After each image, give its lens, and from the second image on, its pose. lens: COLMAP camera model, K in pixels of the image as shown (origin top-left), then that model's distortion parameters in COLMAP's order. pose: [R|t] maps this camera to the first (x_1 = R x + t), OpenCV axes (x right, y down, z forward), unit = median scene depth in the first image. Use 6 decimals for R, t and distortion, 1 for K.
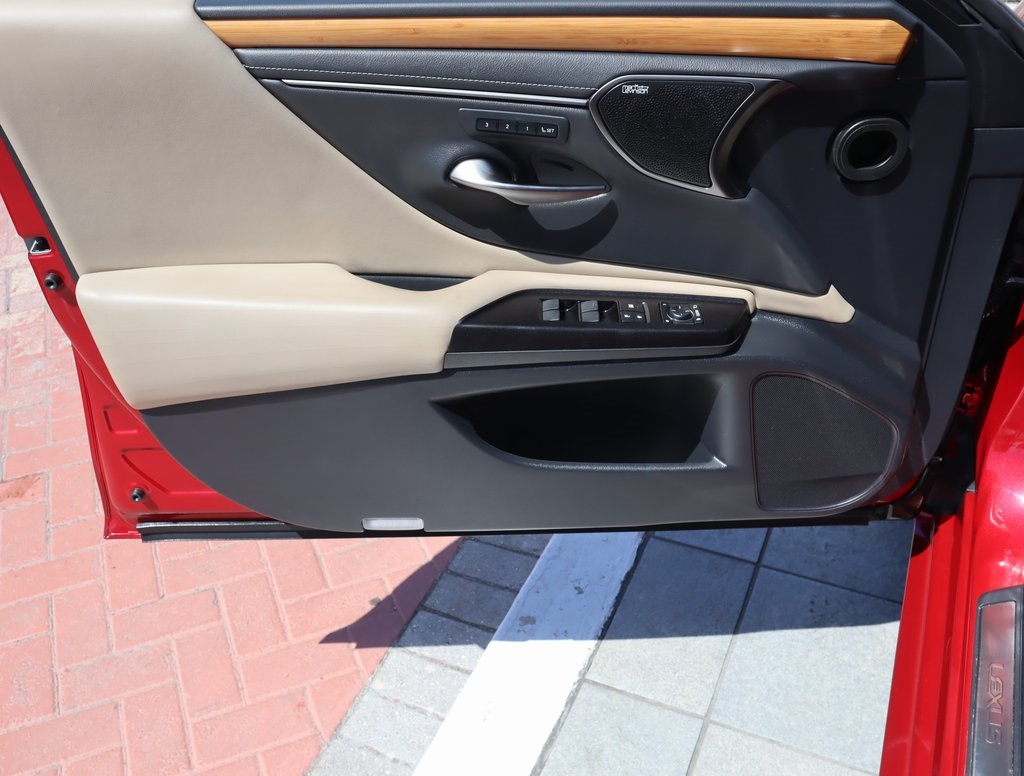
lens RADIAL K [[981.9, 0, 512.0], [0, 981.9, 388.0], [0, 0, 1]] dist [-0.081234, 0.116395]
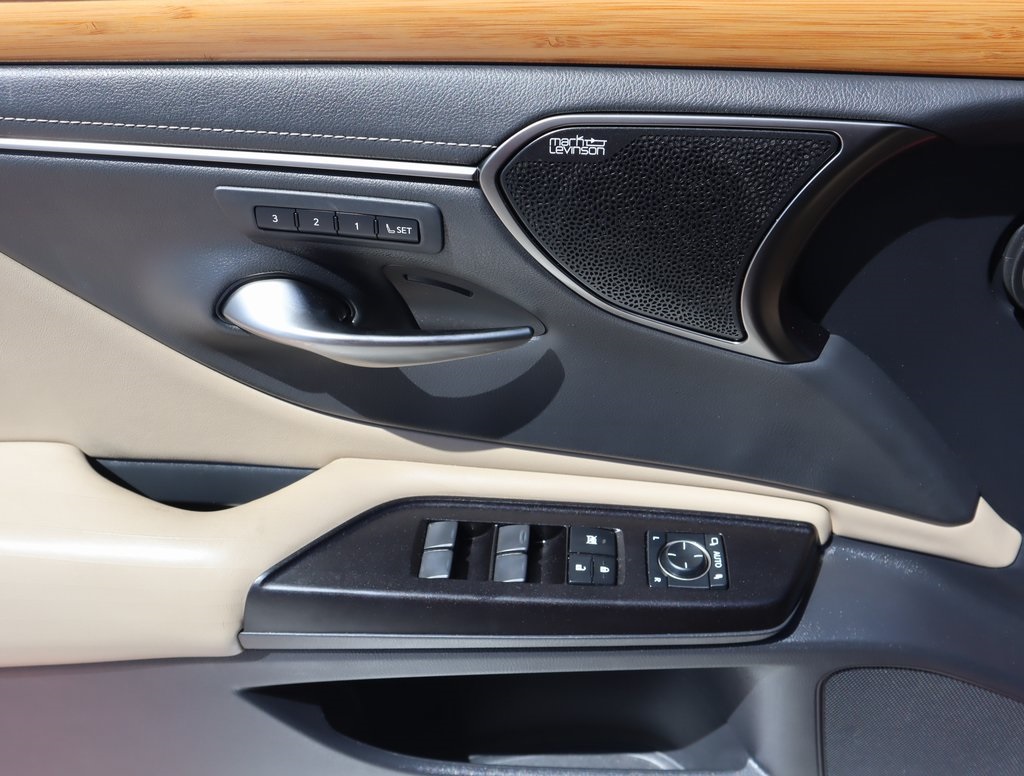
lens RADIAL K [[981.9, 0, 512.0], [0, 981.9, 388.0], [0, 0, 1]] dist [-0.081234, 0.116395]
pose [[0.997806, 0.009887, -0.065468, 0.115273], [-0.007156, 0.999100, 0.041820, -0.192396], [0.065823, -0.041260, 0.996978, 0.486459]]
